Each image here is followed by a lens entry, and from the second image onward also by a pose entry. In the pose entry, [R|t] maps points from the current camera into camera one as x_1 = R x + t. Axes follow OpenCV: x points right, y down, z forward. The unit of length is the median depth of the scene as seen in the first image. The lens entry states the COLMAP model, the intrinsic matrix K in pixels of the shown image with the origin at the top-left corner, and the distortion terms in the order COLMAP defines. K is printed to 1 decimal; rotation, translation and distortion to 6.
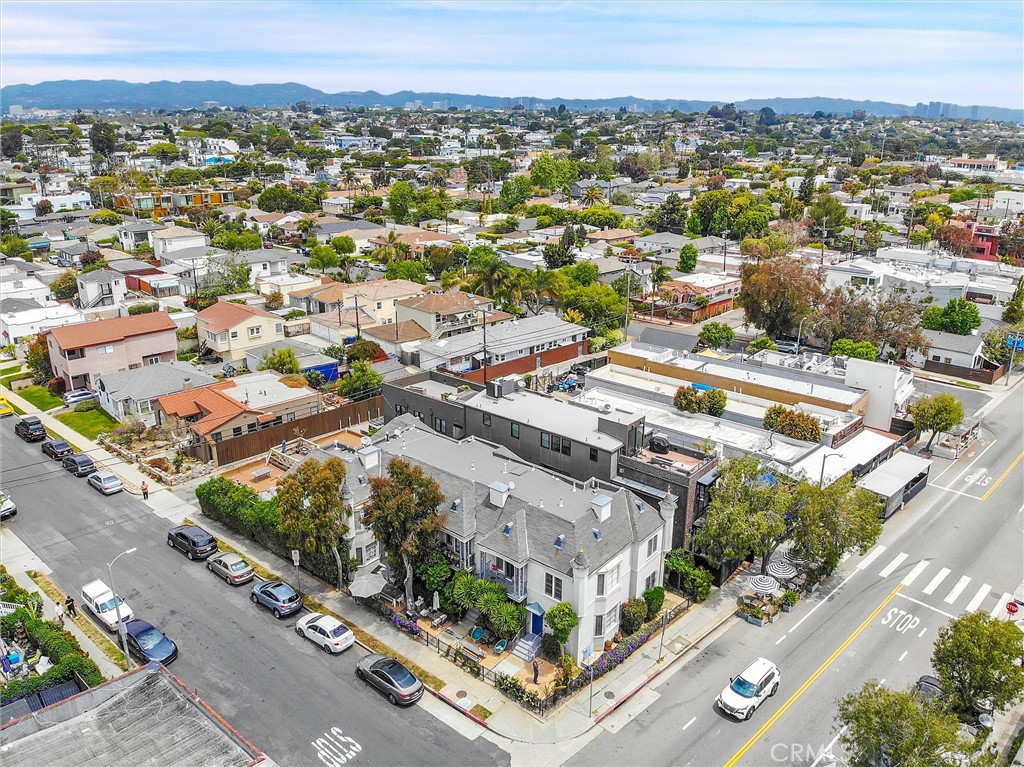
lens RADIAL K [[734.6, 0, 512.0], [0, 734.6, 383.5], [0, 0, 1]] dist [0.109196, -0.166047]
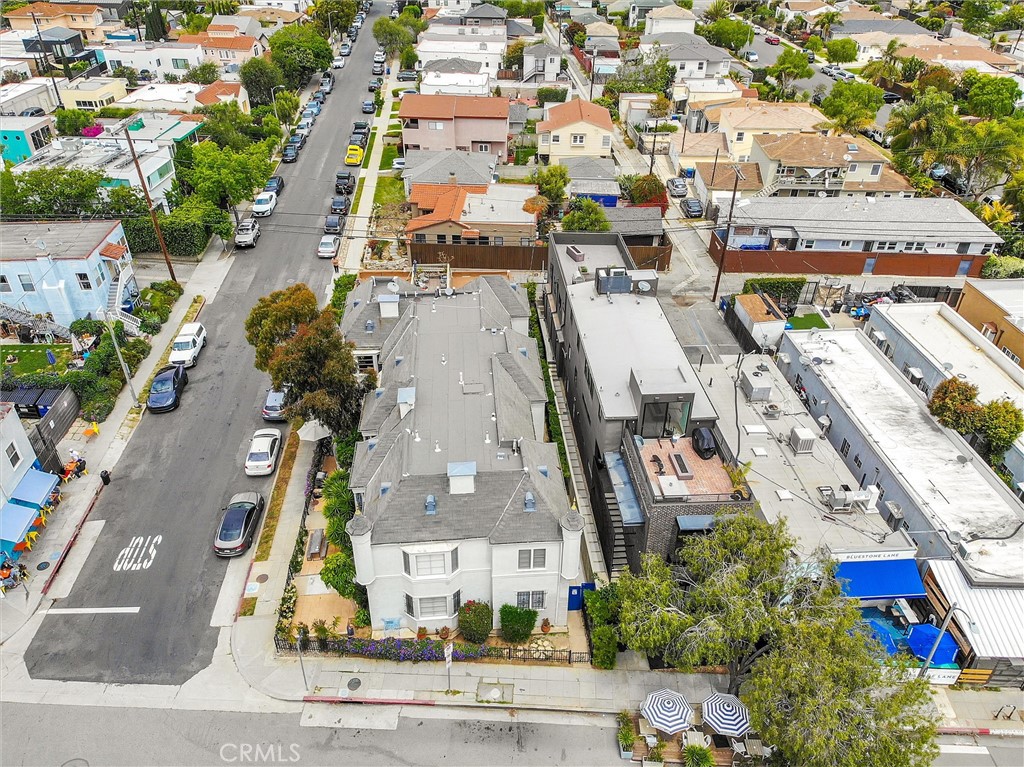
lens RADIAL K [[715.3, 0, 512.0], [0, 715.3, 383.5], [0, 0, 1]] dist [0.216983, -0.244975]
pose [[0.696178, 0.409165, -0.589848, 0.274190], [-0.245600, 0.907836, 0.339873, -0.088071], [0.674550, -0.091745, 0.732506, 0.261944]]
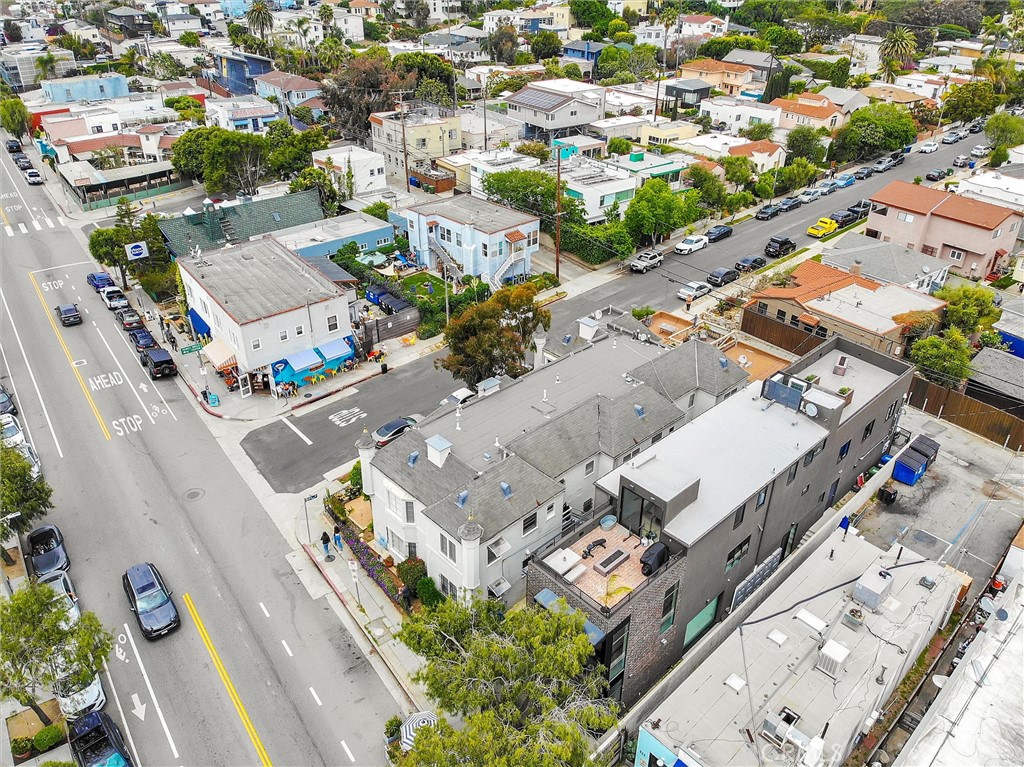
lens RADIAL K [[734.6, 0, 512.0], [0, 734.6, 383.5], [0, 0, 1]] dist [0.109196, -0.166047]
pose [[-0.117846, 0.498499, -0.858843, 0.402469], [-0.341880, 0.791630, 0.506398, -0.175963], [0.932325, 0.353299, 0.077137, 0.504902]]
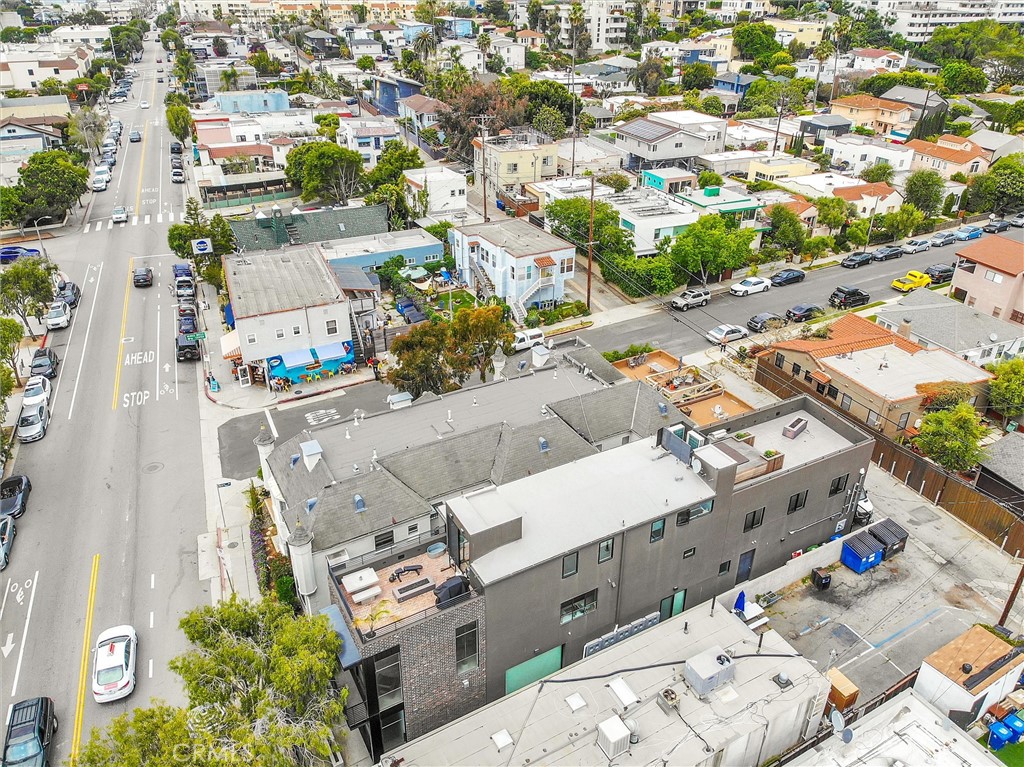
lens RADIAL K [[728.6, 0, 512.0], [0, 728.6, 383.5], [0, 0, 1]] dist [0.130031, -0.150956]
pose [[-0.359167, 0.441202, -0.822399, 0.357661], [-0.322604, 0.768186, 0.553008, -0.226348], [0.875743, 0.463931, -0.133573, 0.654903]]
